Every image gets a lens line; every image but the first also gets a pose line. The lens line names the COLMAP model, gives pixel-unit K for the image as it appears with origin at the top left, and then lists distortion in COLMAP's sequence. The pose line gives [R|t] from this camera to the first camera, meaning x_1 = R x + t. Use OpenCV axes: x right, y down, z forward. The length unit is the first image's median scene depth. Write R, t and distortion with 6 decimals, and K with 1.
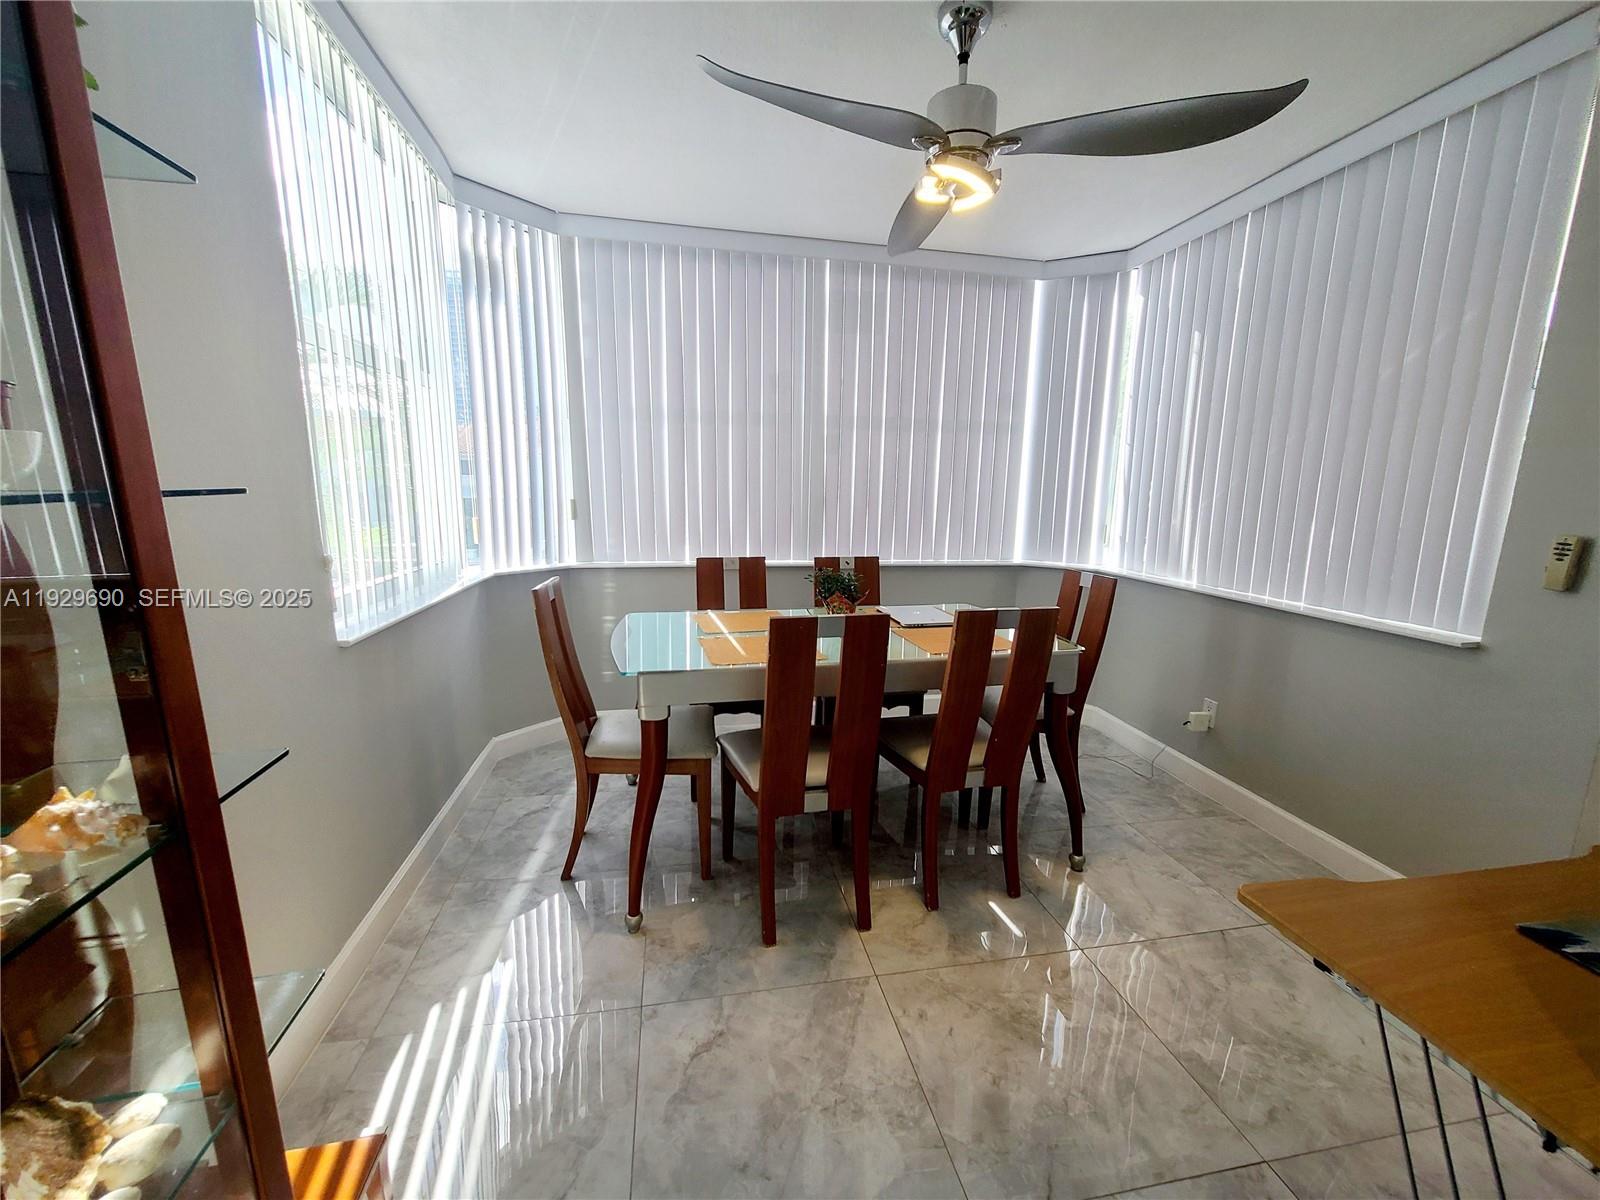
lens RADIAL K [[654.9, 0, 806.5], [0, 654.9, 609.4], [0, 0, 1]] dist [0.000907, -0.000091]
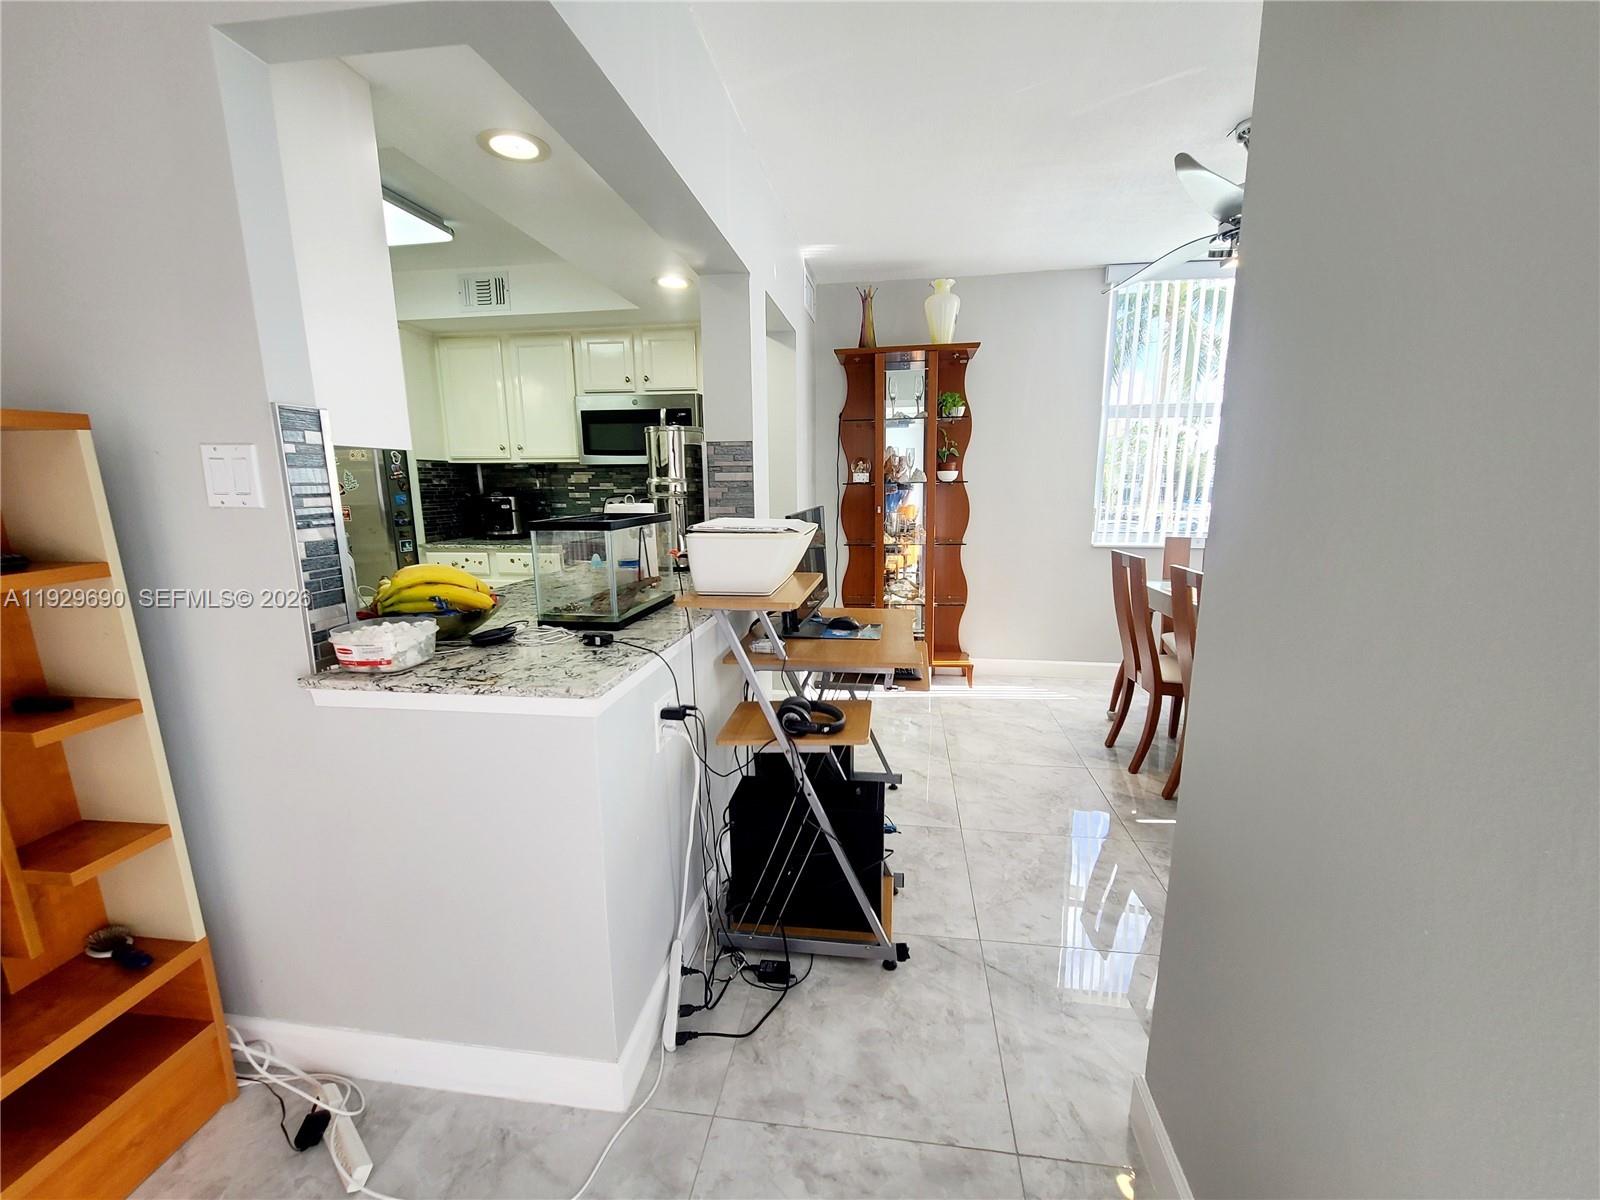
lens RADIAL K [[654.9, 0, 806.5], [0, 654.9, 609.4], [0, 0, 1]] dist [0.000907, -0.000091]
pose [[-0.330797, 0.164463, -0.929261, 1.536492], [-0.179471, 0.955763, 0.233041, -0.083627], [0.926479, 0.243864, -0.286647, 0.589154]]
